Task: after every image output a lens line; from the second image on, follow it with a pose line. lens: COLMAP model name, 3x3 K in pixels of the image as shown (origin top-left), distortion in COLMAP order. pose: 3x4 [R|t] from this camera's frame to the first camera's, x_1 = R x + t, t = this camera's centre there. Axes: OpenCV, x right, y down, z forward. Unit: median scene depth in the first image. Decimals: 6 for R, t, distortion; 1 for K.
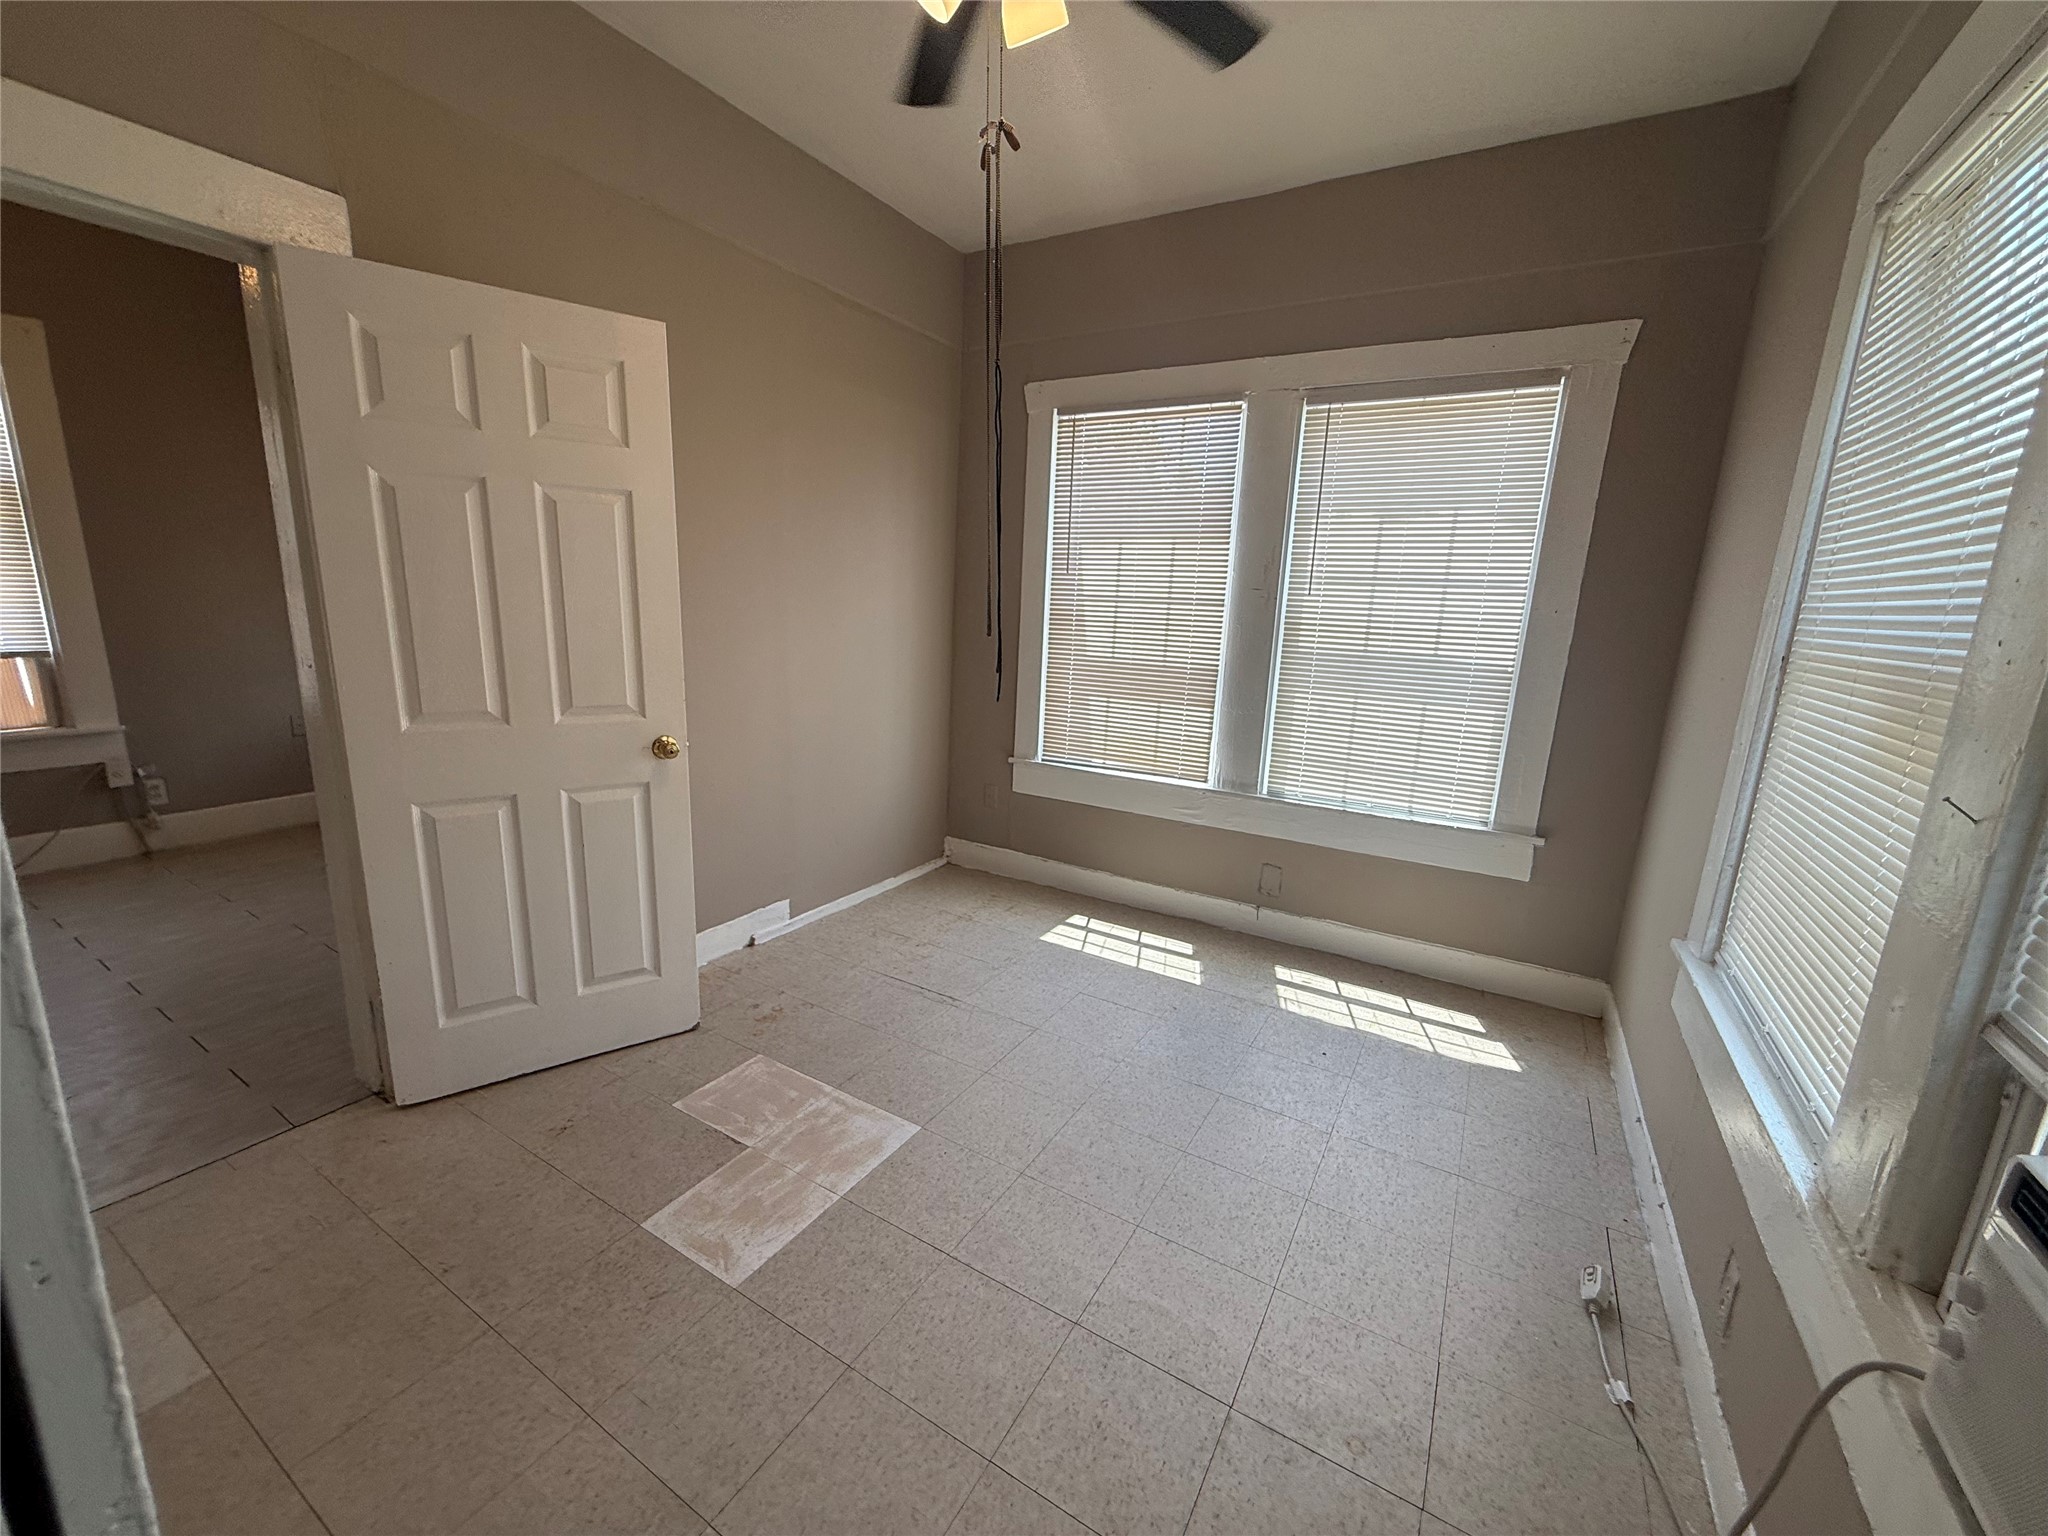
lens RADIAL K [[812.6, 0, 1016.7], [0, 812.6, 769.7], [0, 0, 1]] dist [-0.003553, 0.000420]
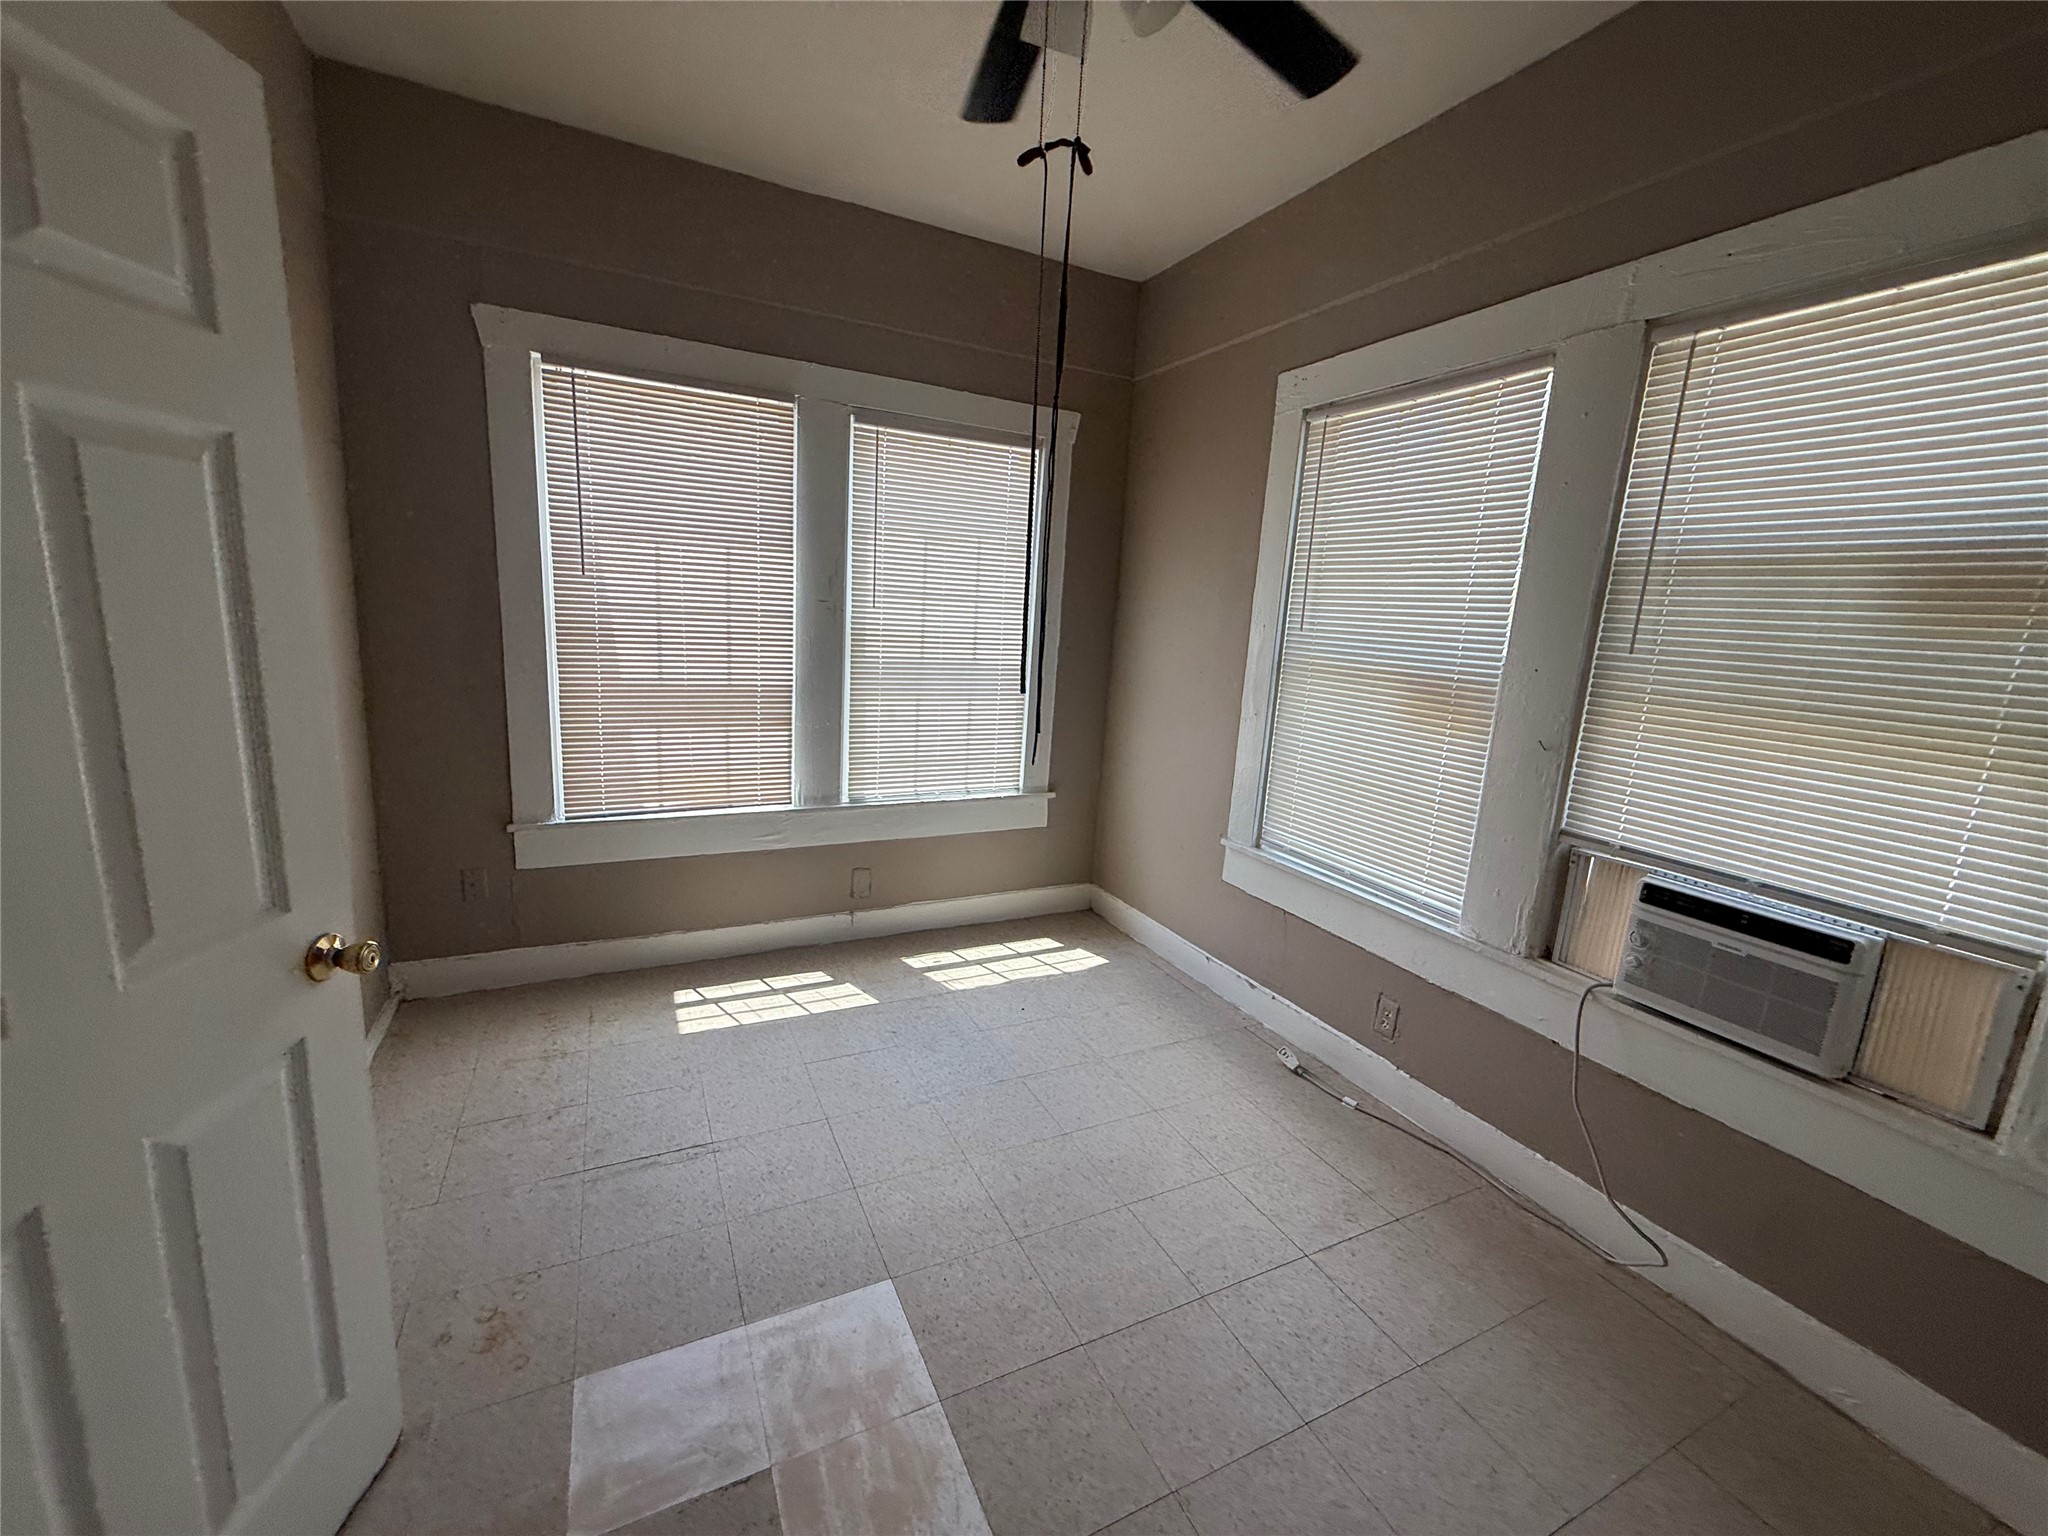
lens RADIAL K [[812.6, 0, 1014.6], [0, 812.6, 774.6], [0, 0, 1]] dist [-0.003553, 0.000420]
pose [[0.549431, -0.177199, 0.816533, -0.423726], [0.144006, 0.982711, 0.116363, -0.097317], [-0.823036, 0.053652, 0.565450, 0.265582]]
